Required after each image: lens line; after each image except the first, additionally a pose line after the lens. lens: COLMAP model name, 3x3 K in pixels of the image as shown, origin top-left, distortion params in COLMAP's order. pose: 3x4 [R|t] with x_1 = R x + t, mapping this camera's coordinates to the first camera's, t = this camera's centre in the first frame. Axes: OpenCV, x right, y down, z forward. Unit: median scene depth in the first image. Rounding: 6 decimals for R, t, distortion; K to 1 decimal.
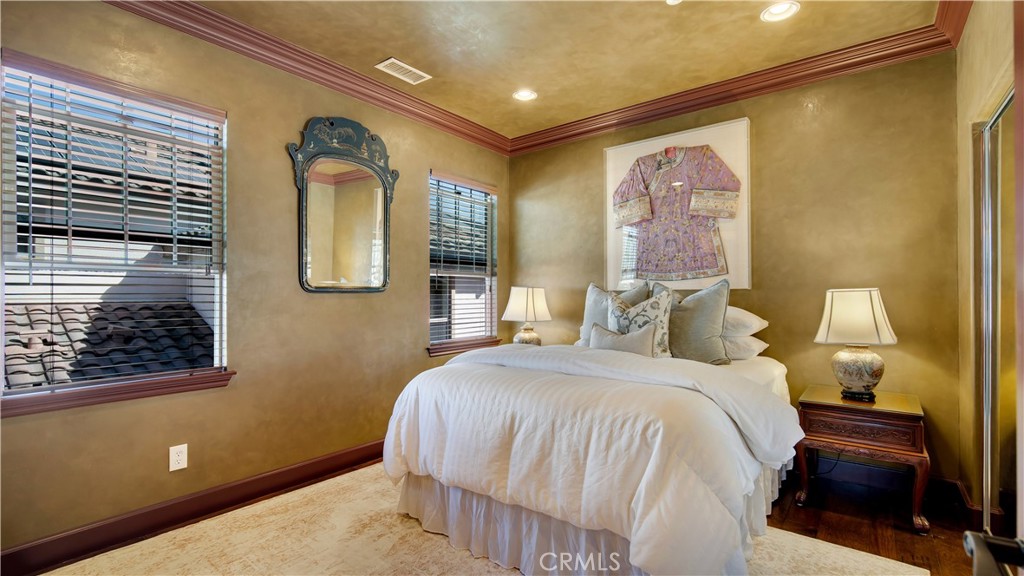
lens RADIAL K [[455.4, 0, 510.7], [0, 455.4, 292.4], [0, 0, 1]] dist [-0.006446, 0.000002]
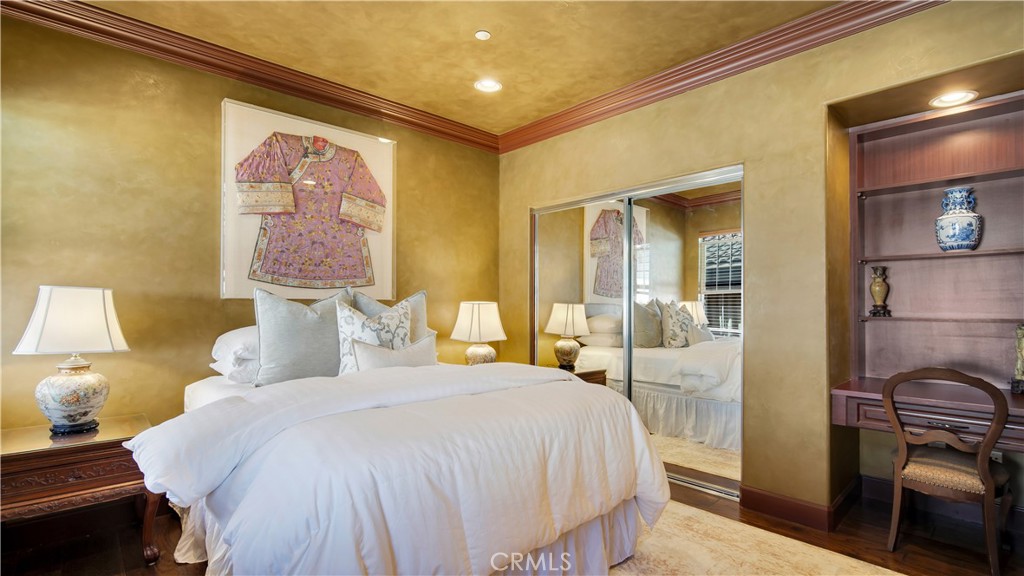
lens RADIAL K [[486.1, 0, 510.7], [0, 486.1, 288.7], [0, 0, 1]] dist [-0.002205, -0.000214]
pose [[0.146158, 0.044803, 0.988246, -0.527027], [-0.000560, 0.998977, -0.045207, 0.014472], [-0.989261, 0.006054, 0.146033, 0.525502]]
